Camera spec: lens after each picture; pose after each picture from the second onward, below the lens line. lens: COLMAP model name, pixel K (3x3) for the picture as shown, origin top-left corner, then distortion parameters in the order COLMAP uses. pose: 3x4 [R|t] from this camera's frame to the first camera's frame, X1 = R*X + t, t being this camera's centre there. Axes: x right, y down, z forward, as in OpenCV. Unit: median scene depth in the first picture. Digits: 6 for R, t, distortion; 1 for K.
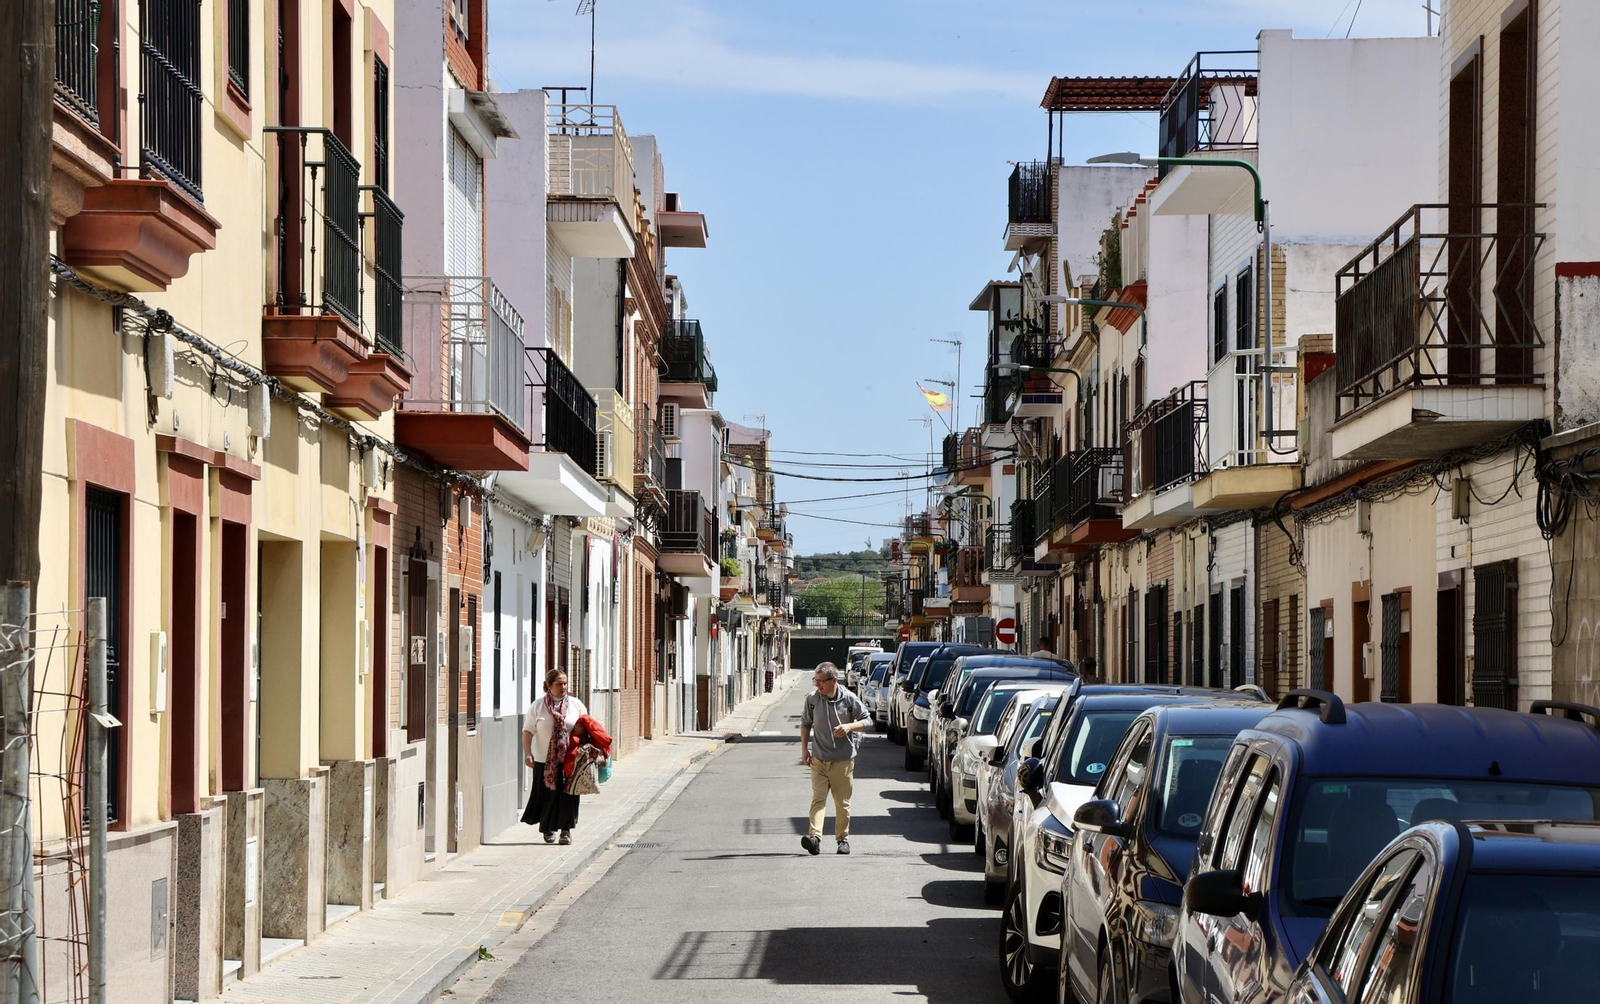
lens RADIAL K [[5954.3, 0, 794.3], [0, 5954.3, 503.8], [0, 0, 1]] dist [0.896560, 0.000000]
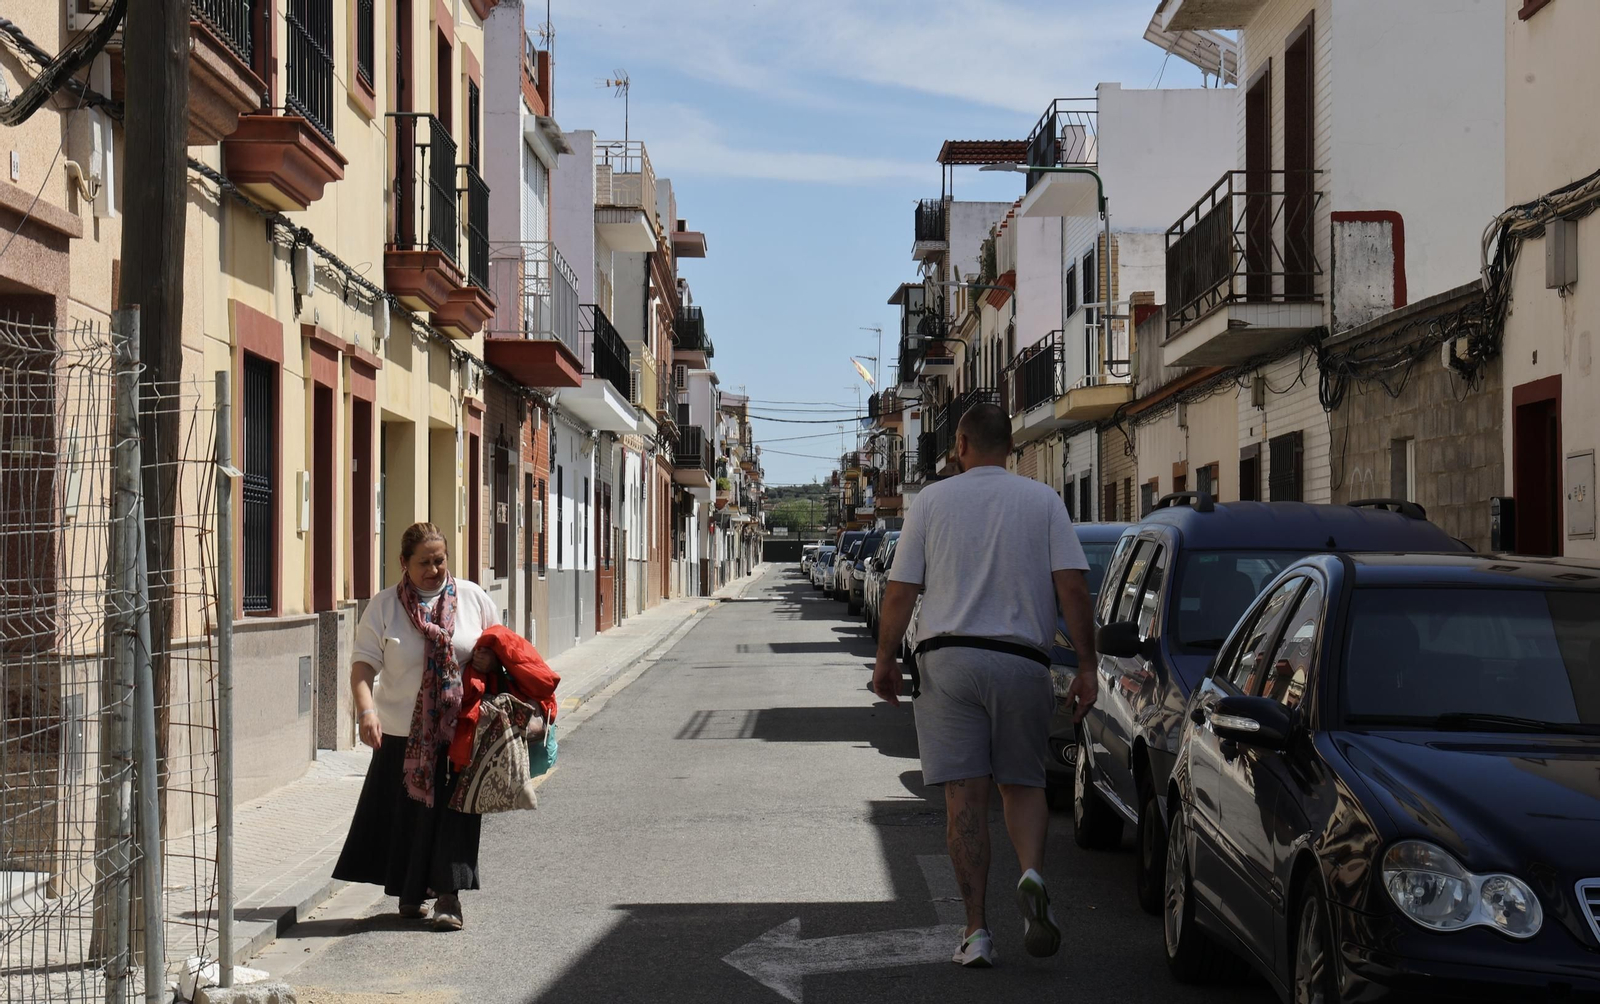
lens RADIAL K [[3280.7, 0, 809.2], [0, 3280.7, 499.6], [0, 0, 1]] dist [0.279944, 0.000000]
pose [[0.999727, -0.003898, 0.023031, -0.009486], [0.004583, 0.999545, -0.029798, 0.044628], [-0.022904, 0.029896, 0.999291, 0.239692]]
